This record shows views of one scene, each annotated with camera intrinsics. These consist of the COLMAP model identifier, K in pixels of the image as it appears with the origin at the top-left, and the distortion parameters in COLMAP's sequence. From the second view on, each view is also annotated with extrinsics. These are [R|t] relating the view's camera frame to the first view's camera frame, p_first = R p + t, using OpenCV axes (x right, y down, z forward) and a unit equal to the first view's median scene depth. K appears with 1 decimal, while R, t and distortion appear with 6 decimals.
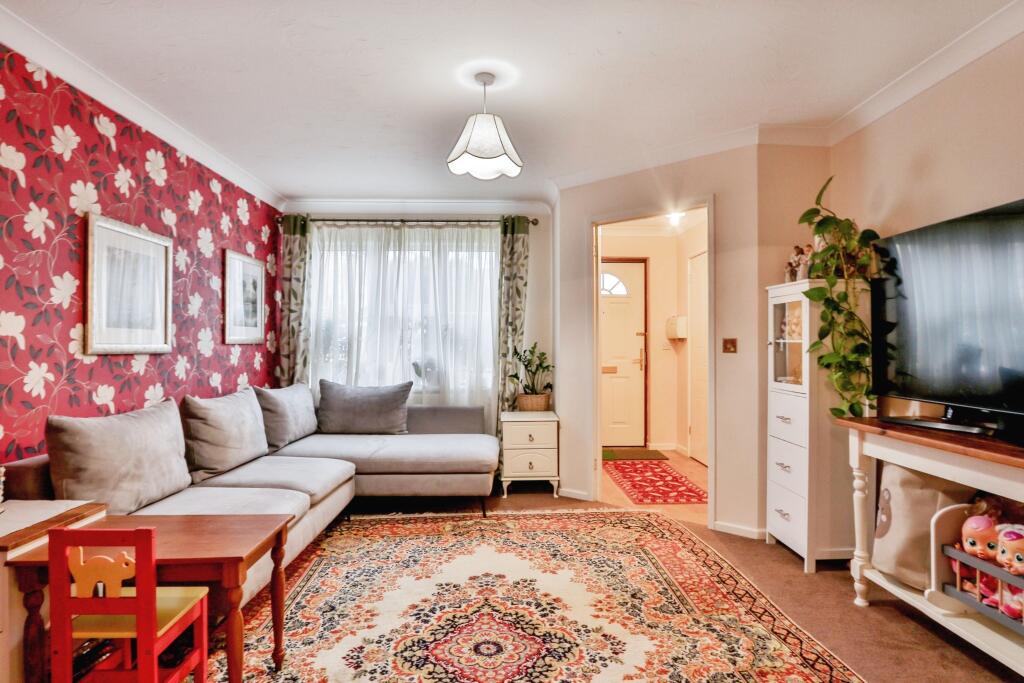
lens RADIAL K [[556.0, 0, 512.0], [0, 556.0, 341.5], [0, 0, 1]] dist [-0.034882, -0.000065]
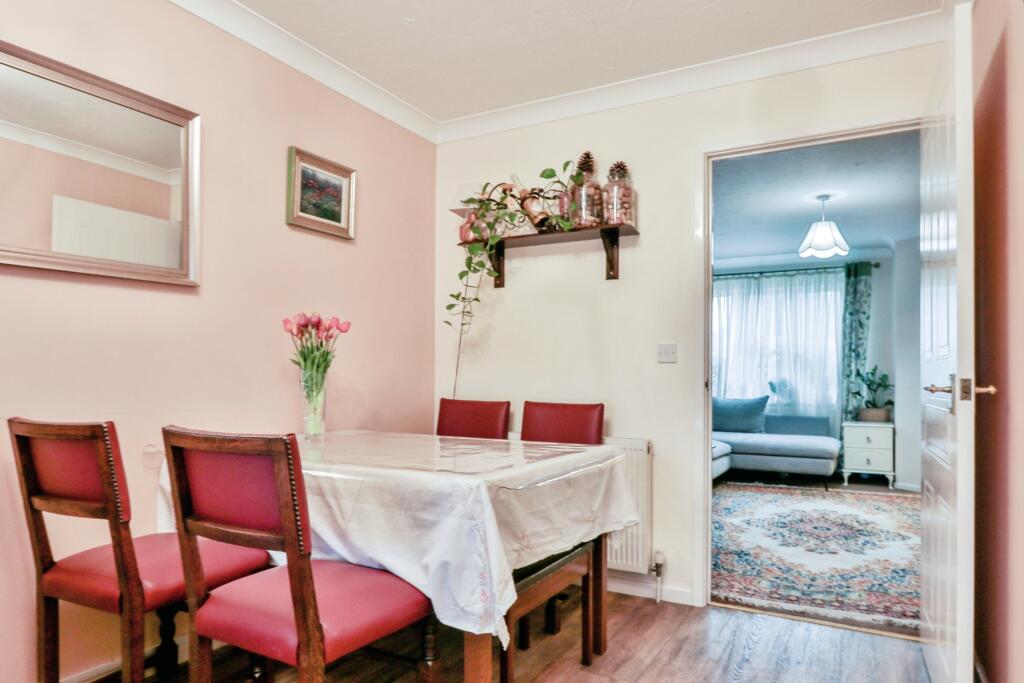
lens RADIAL K [[633.0, 0, 515.0], [0, 633.0, 365.9], [0, 0, 1]] dist [-0.025250, 0.000871]
pose [[0.860137, 0.000159, -0.510062, 0.061702], [-0.008432, 0.999868, -0.013908, 0.027409], [0.509993, 0.016264, 0.860025, -0.568286]]
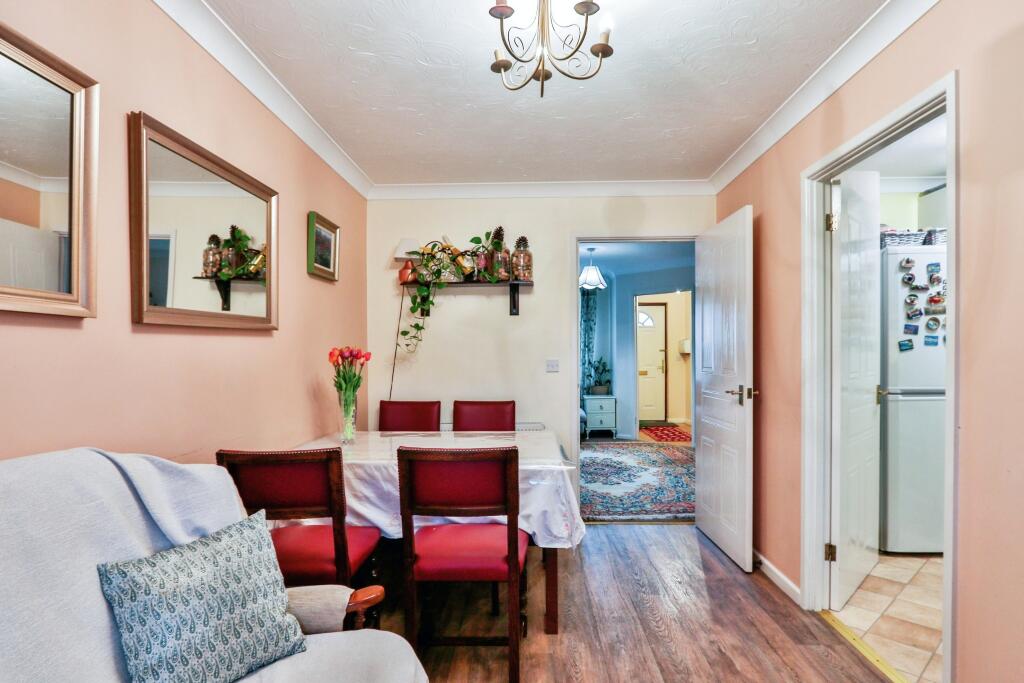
lens RADIAL K [[556.0, 0, 514.7], [0, 556.0, 354.3], [0, 0, 1]] dist [-0.035293, -0.000343]
pose [[0.998538, -0.005517, -0.053780, -0.138523], [0.005787, 0.999971, 0.004872, -0.016658], [0.053752, -0.005176, 0.998541, -0.796867]]
